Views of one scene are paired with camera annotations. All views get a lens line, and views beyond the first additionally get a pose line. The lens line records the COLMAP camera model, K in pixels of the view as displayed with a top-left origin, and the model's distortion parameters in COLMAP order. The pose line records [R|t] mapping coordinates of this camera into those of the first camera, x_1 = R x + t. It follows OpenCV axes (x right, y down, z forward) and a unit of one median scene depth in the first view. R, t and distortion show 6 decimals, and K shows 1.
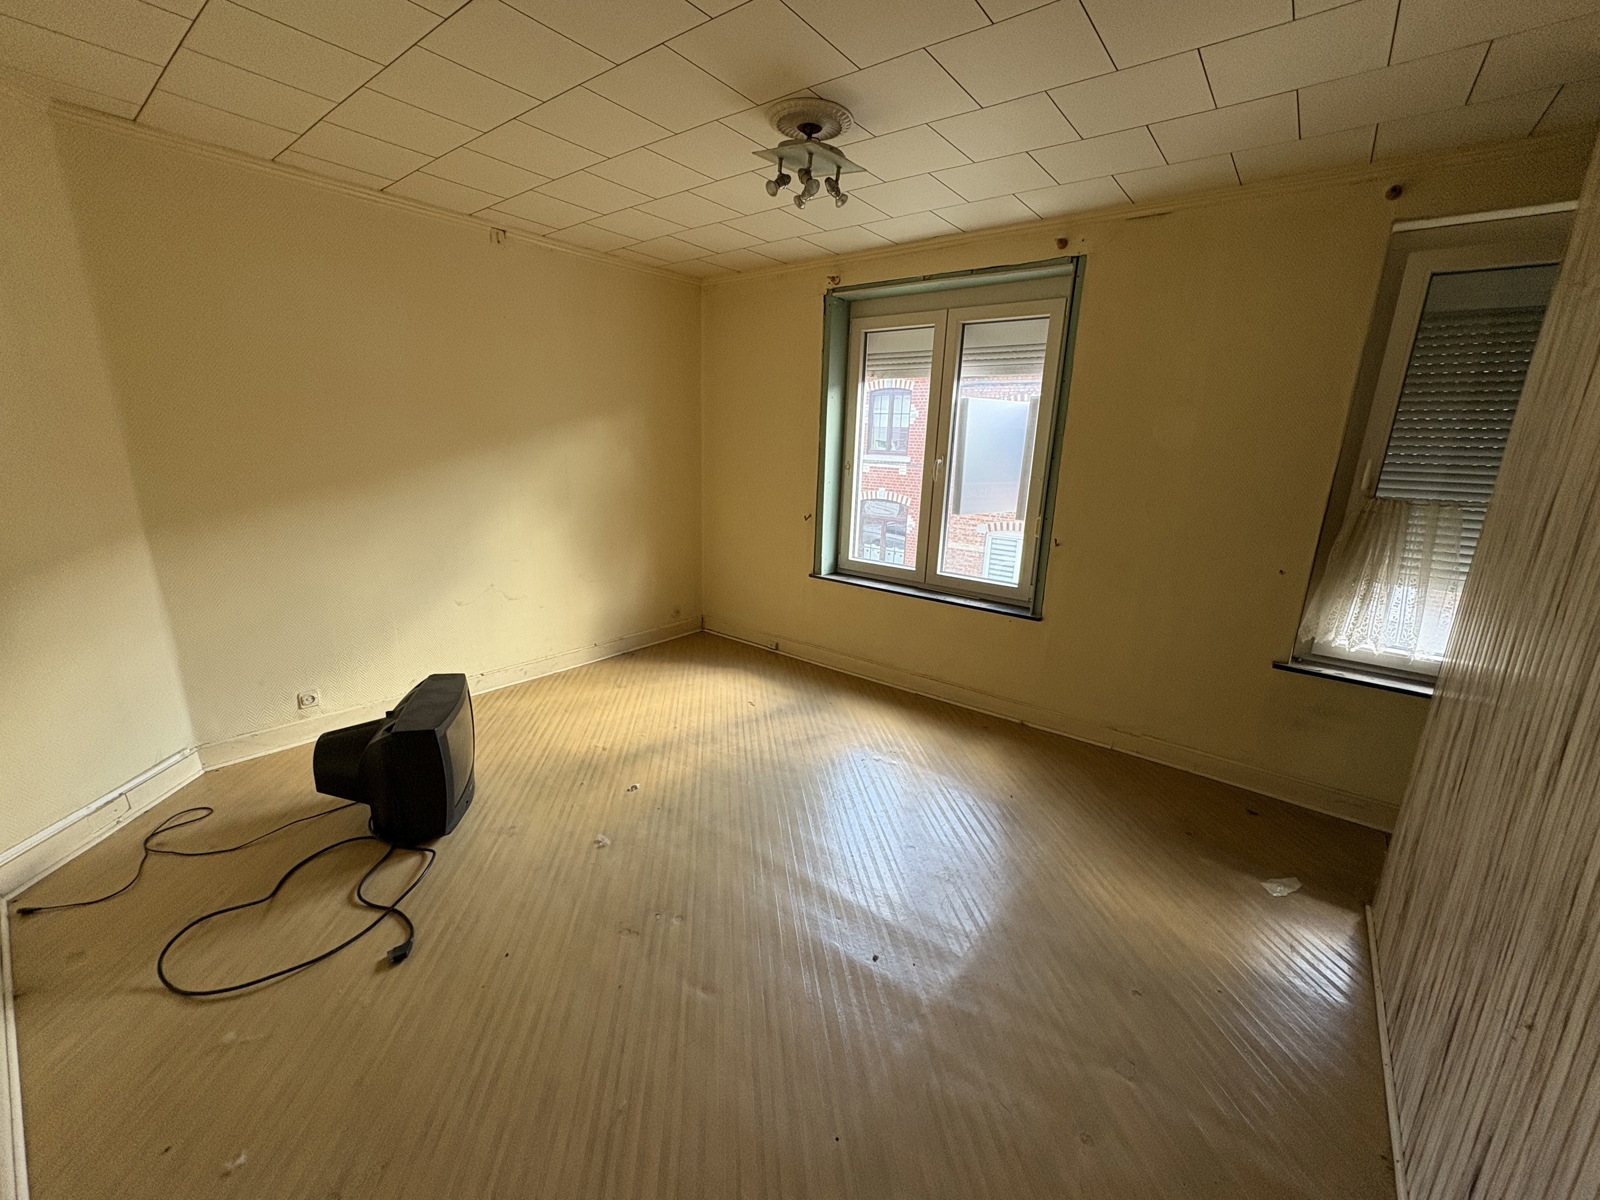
lens RADIAL K [[646.3, 0, 800.0], [0, 646.3, 600.0], [0, 0, 1]] dist [0.001556, 0.000270]
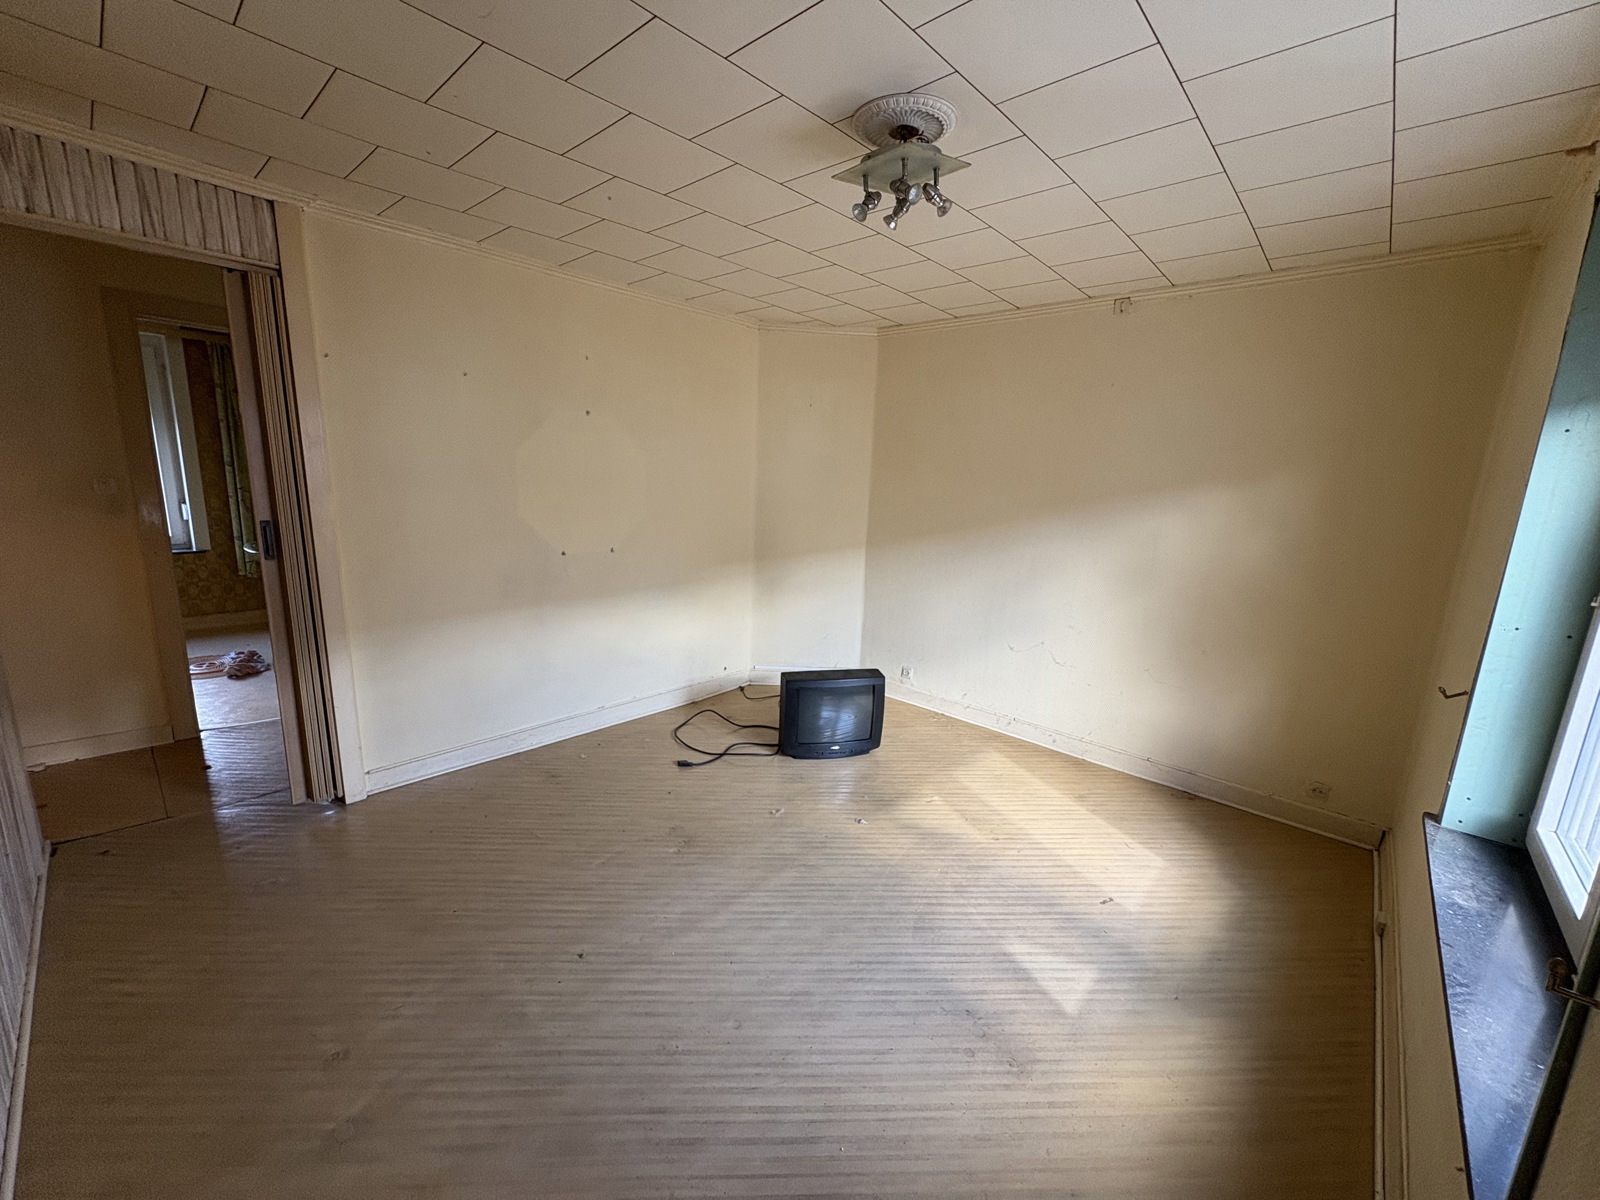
lens RADIAL K [[636.4, 0, 803.5], [0, 636.4, 602.7], [0, 0, 1]] dist [-0.001610, 0.000260]
pose [[-0.069329, 0.164565, -0.983927, 0.654362], [-0.288083, 0.940977, 0.177680, -0.185656], [0.955092, 0.295771, -0.017829, 0.757152]]
